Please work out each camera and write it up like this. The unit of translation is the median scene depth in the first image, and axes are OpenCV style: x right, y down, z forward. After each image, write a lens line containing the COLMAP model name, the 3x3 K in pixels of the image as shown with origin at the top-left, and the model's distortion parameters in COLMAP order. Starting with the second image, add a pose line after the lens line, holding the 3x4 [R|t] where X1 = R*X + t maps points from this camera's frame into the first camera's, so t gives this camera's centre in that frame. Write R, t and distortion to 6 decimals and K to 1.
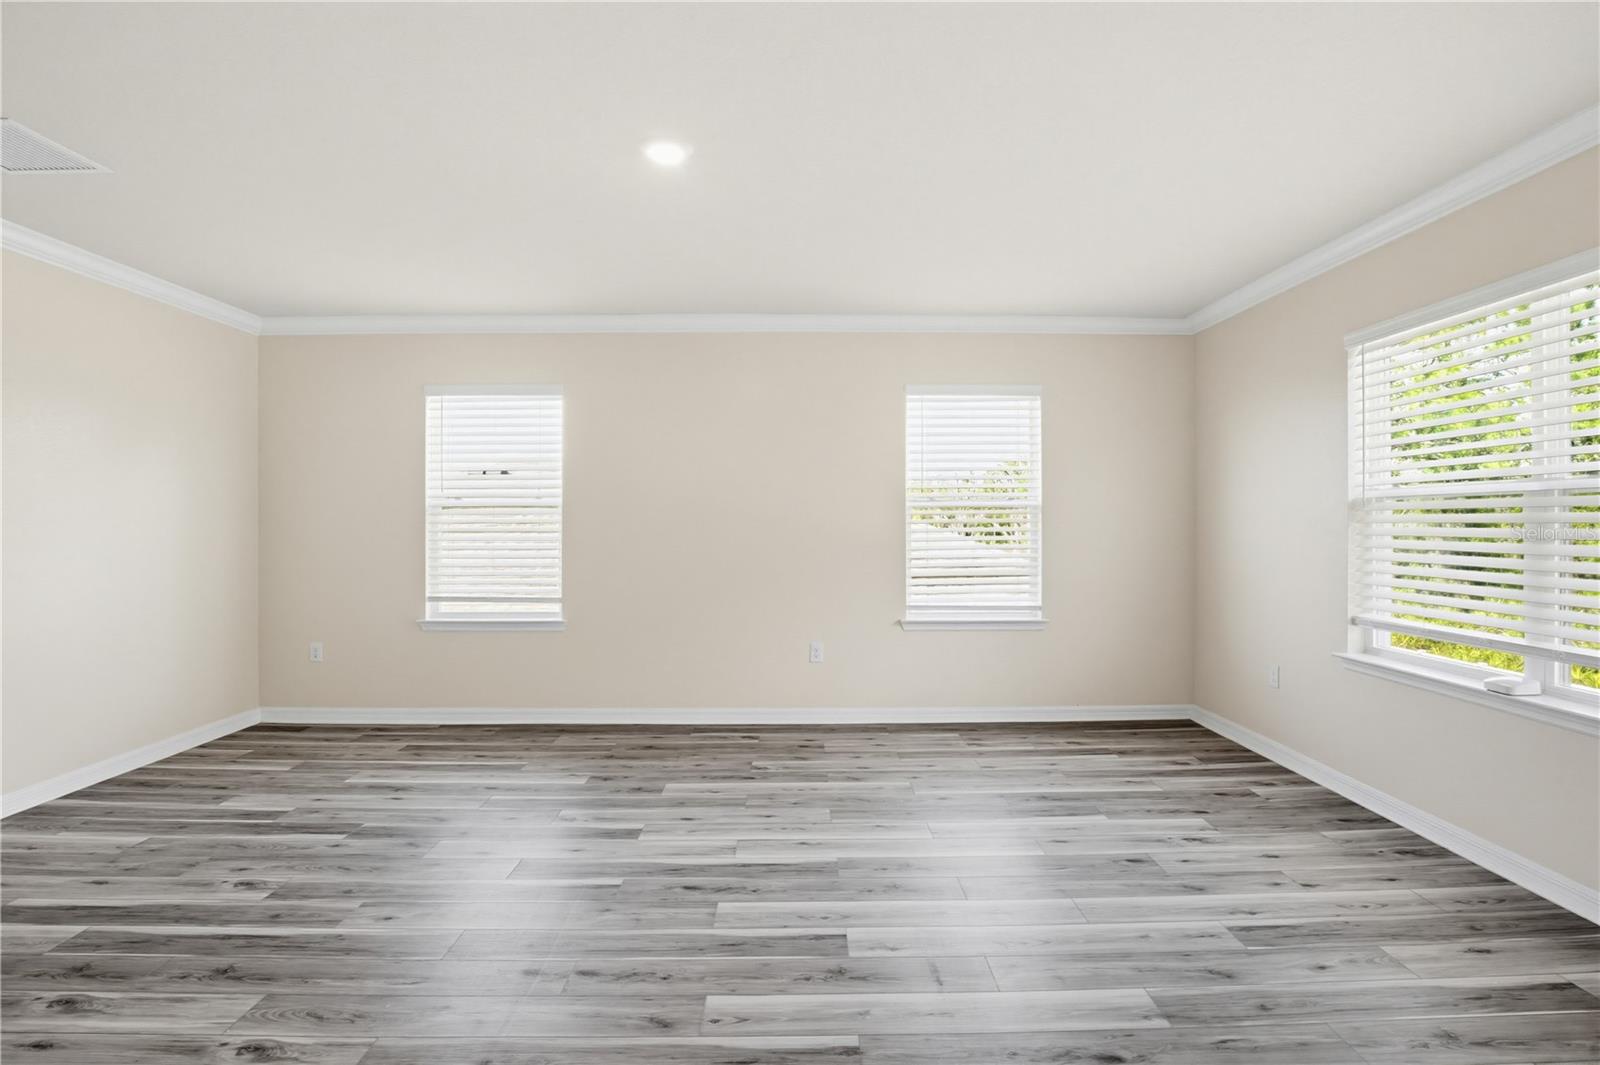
lens RADIAL K [[787.6, 0, 800.0], [0, 787.6, 532.5], [0, 0, 1]] dist [-0.001300, -0.000482]
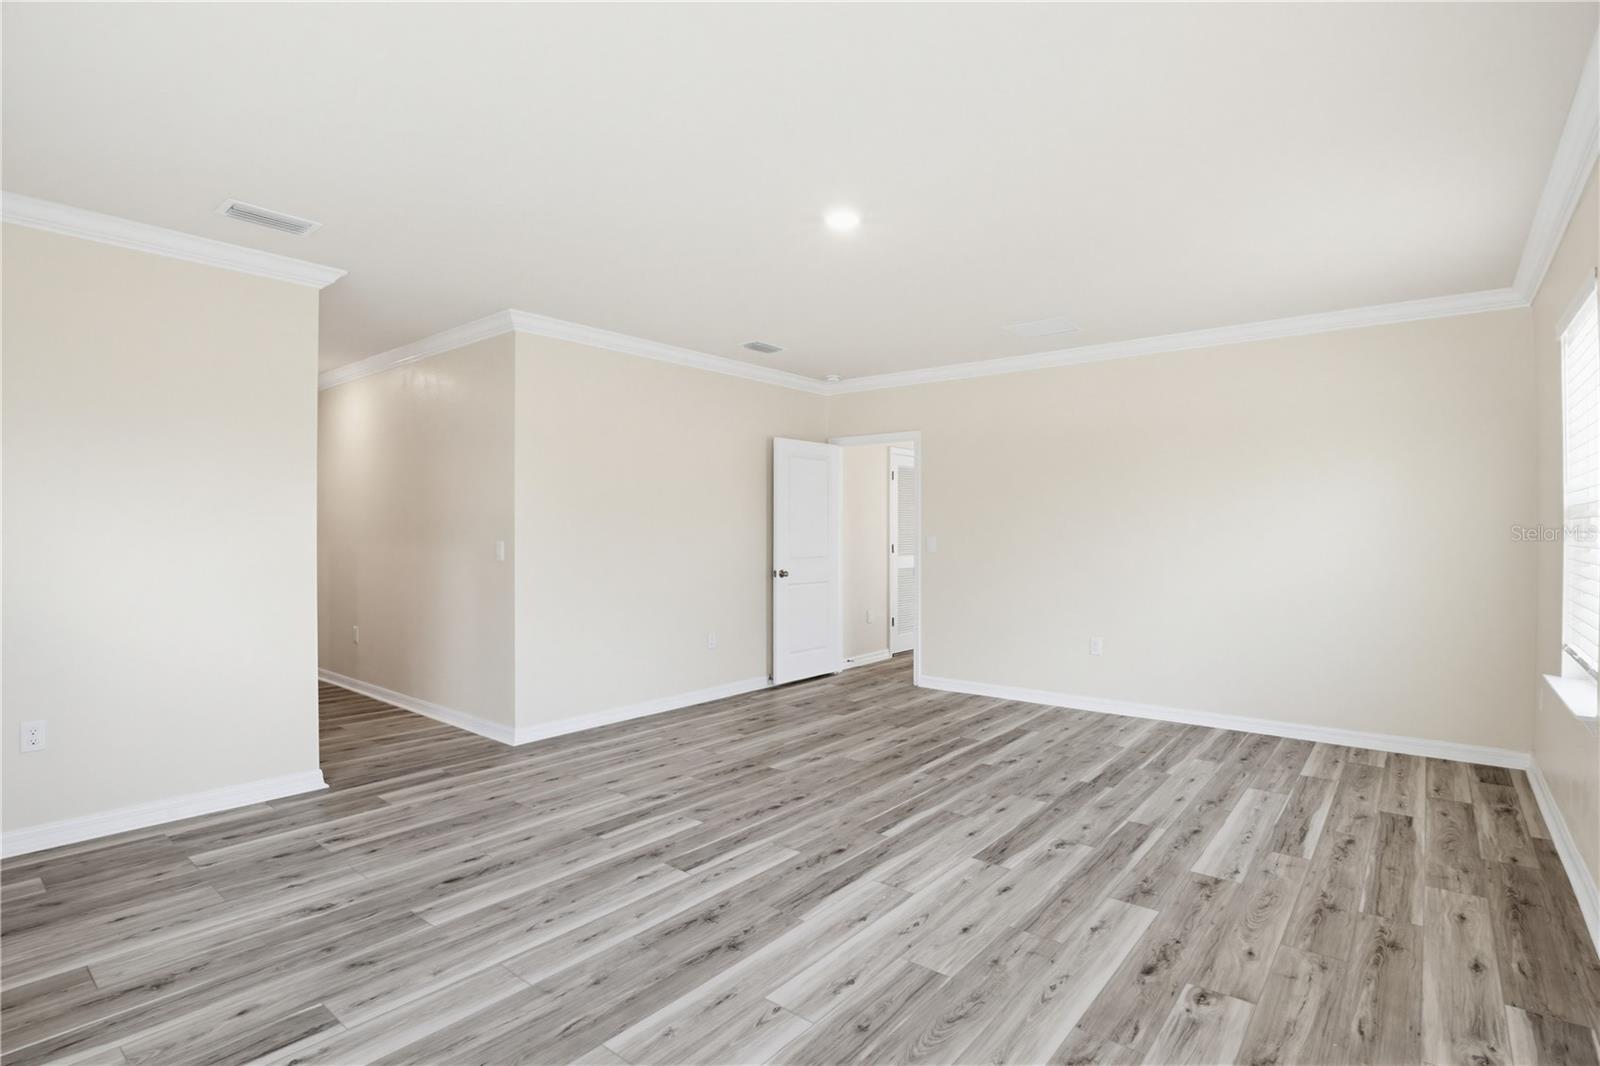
lens RADIAL K [[787.6, 0, 800.0], [0, 787.6, 533.0], [0, 0, 1]] dist [-0.001300, -0.000482]
pose [[-0.628986, 0.001153, -0.777416, 0.735130], [-0.007775, 0.999940, 0.007774, -0.012292], [0.777378, 0.010934, -0.628939, 1.579019]]
